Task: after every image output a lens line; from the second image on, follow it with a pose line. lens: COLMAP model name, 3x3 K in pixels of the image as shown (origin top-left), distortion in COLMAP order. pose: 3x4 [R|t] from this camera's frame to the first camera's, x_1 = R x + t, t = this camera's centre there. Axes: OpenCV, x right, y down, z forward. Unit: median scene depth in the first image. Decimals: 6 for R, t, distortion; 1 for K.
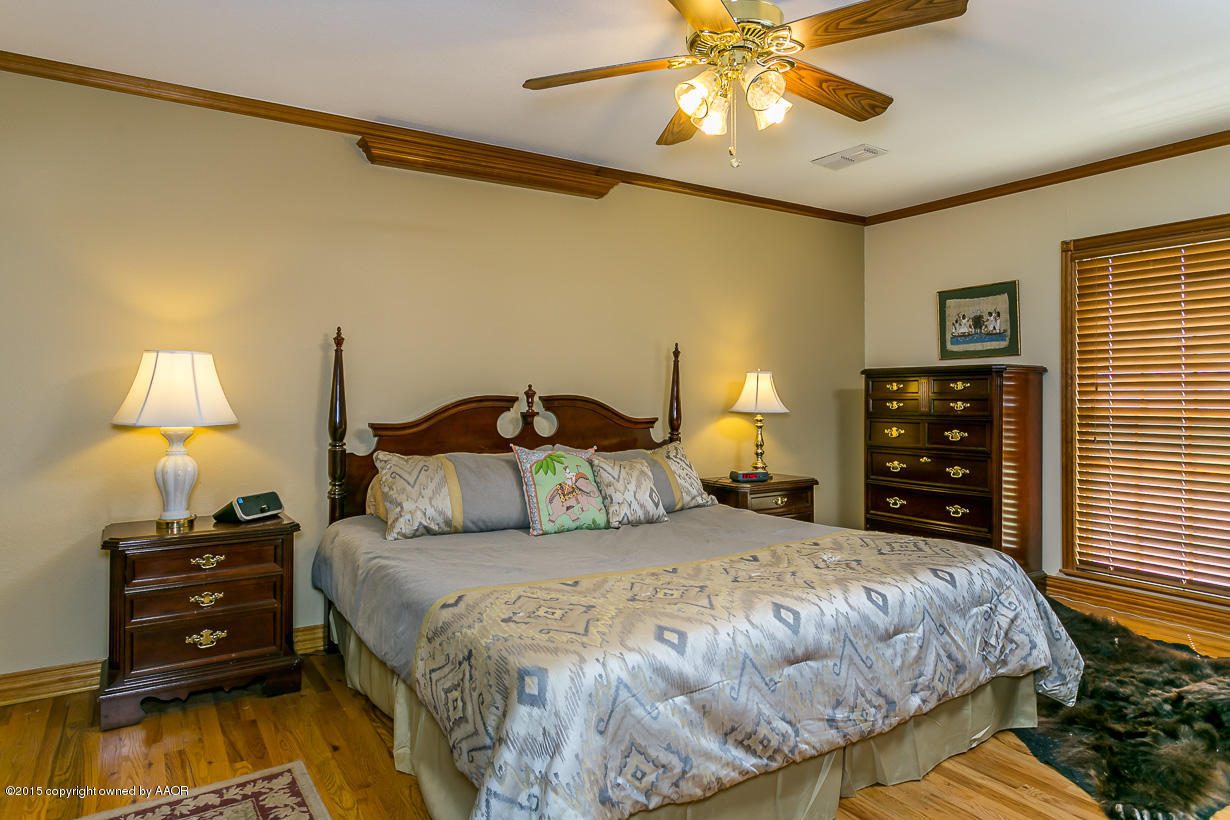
lens RADIAL K [[740.9, 0, 597.6], [0, 740.9, 388.6], [0, 0, 1]] dist [-0.002492, -0.000634]
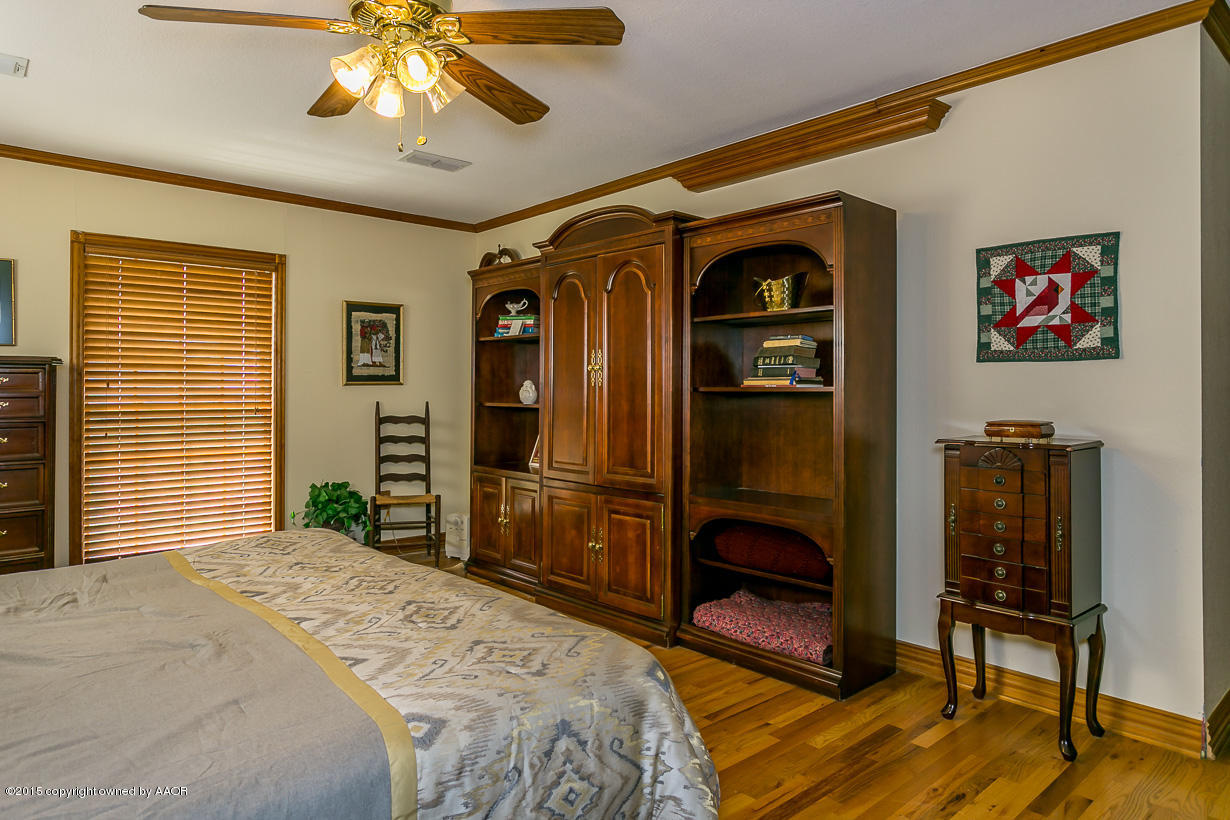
lens RADIAL K [[740.9, 0, 597.6], [0, 740.9, 388.6], [0, 0, 1]] dist [-0.002492, -0.000634]
pose [[-0.152928, 0.002350, 0.988235, -0.437054], [-0.009339, 0.999949, -0.003823, 0.002268], [-0.988193, -0.009814, -0.152898, 0.498972]]
